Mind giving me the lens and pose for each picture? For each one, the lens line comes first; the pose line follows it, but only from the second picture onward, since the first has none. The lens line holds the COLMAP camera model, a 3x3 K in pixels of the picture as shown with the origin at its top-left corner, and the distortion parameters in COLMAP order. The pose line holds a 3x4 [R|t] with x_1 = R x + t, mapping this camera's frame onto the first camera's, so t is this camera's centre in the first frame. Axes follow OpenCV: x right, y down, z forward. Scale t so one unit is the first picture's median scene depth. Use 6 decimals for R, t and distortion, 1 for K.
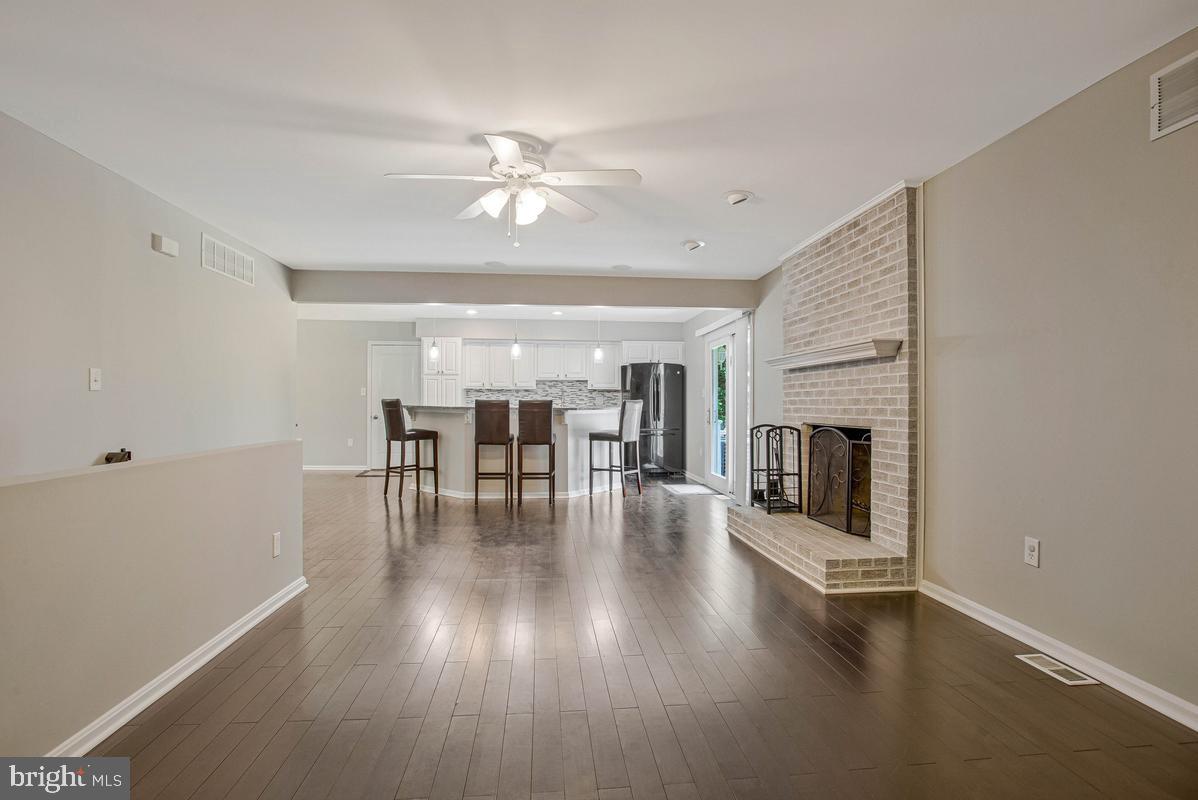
lens RADIAL K [[608.1, 0, 597.4], [0, 608.1, 403.0], [0, 0, 1]] dist [-0.058320, 0.016459]
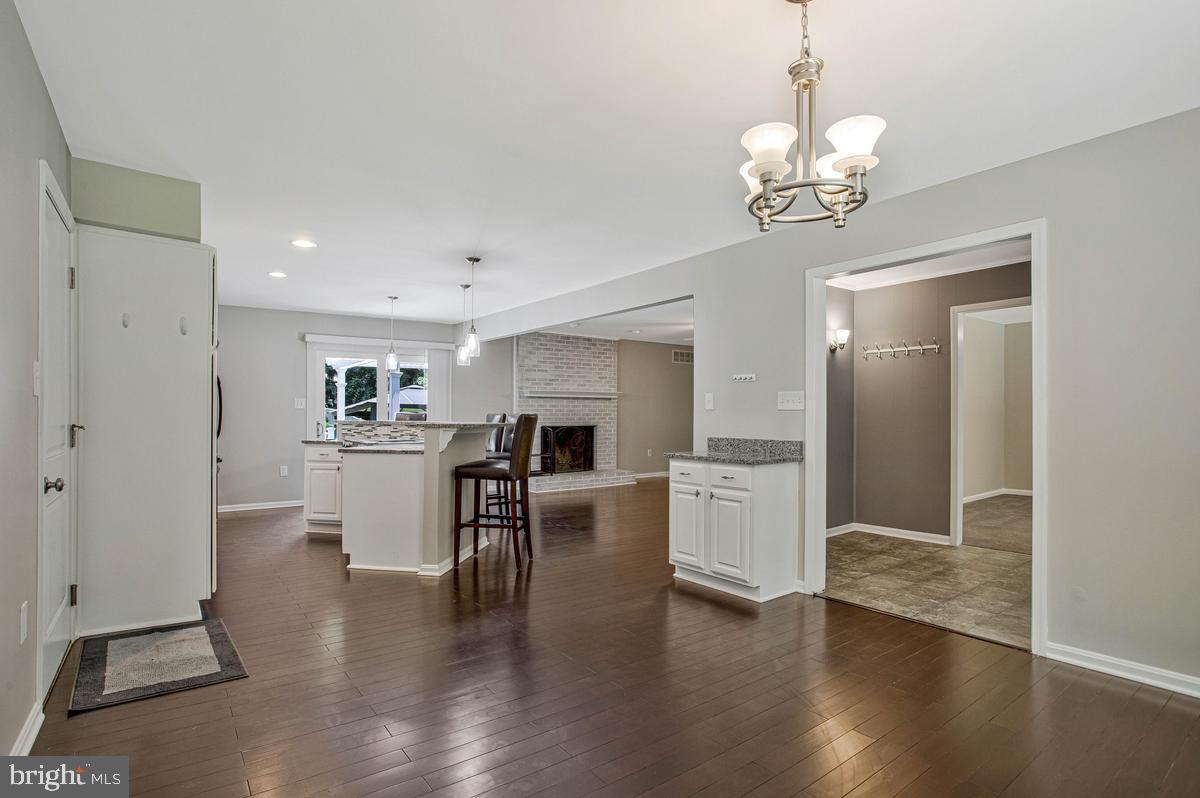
lens RADIAL K [[612.6, 0, 611.3], [0, 612.6, 402.9], [0, 0, 1]] dist [-0.034111, -0.000620]
pose [[-0.528204, 0.010818, 0.849049, -0.710317], [-0.001136, 0.999909, -0.013447, -0.006835], [-0.849117, -0.008068, -0.528143, 0.933082]]
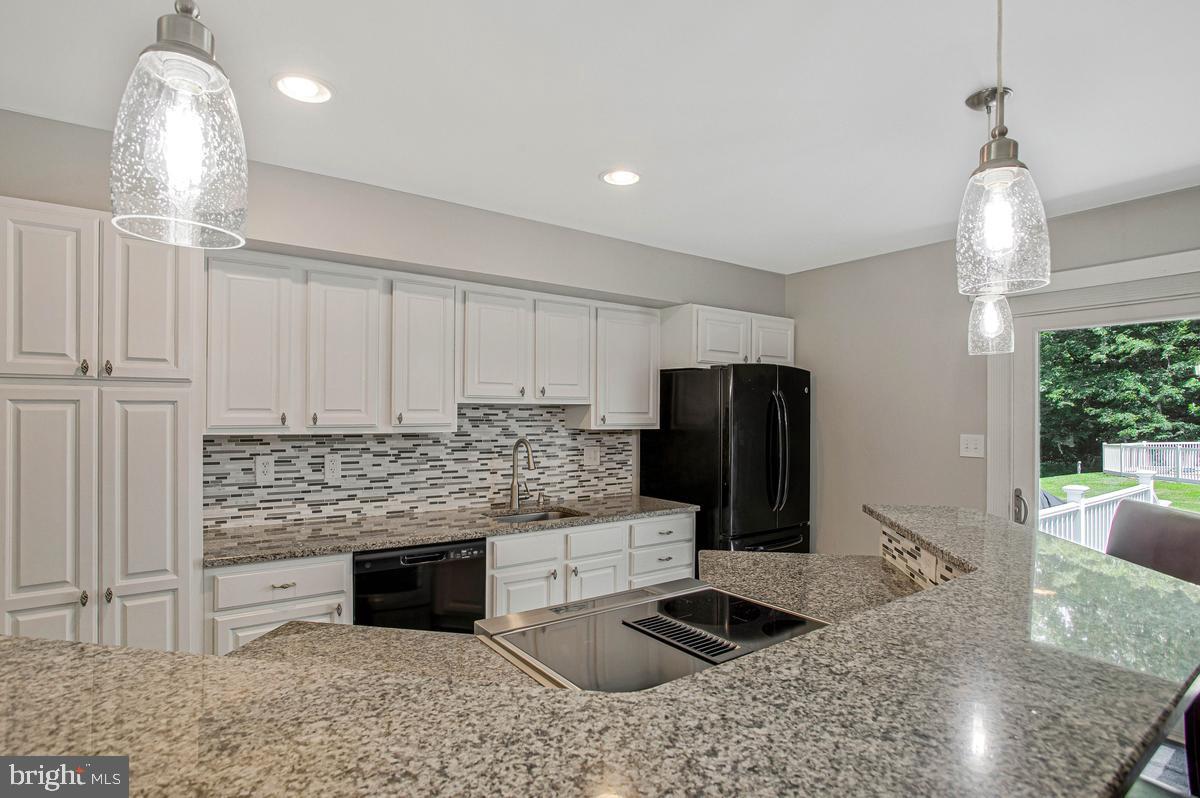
lens RADIAL K [[609.1, 0, 625.8], [0, 609.1, 426.8], [0, 0, 1]] dist [-0.058320, 0.016459]
pose [[0.845270, -0.010258, 0.534241, -0.193818], [-0.007180, 0.999507, 0.030552, -0.036194], [-0.534291, -0.029661, 0.844780, 0.677200]]
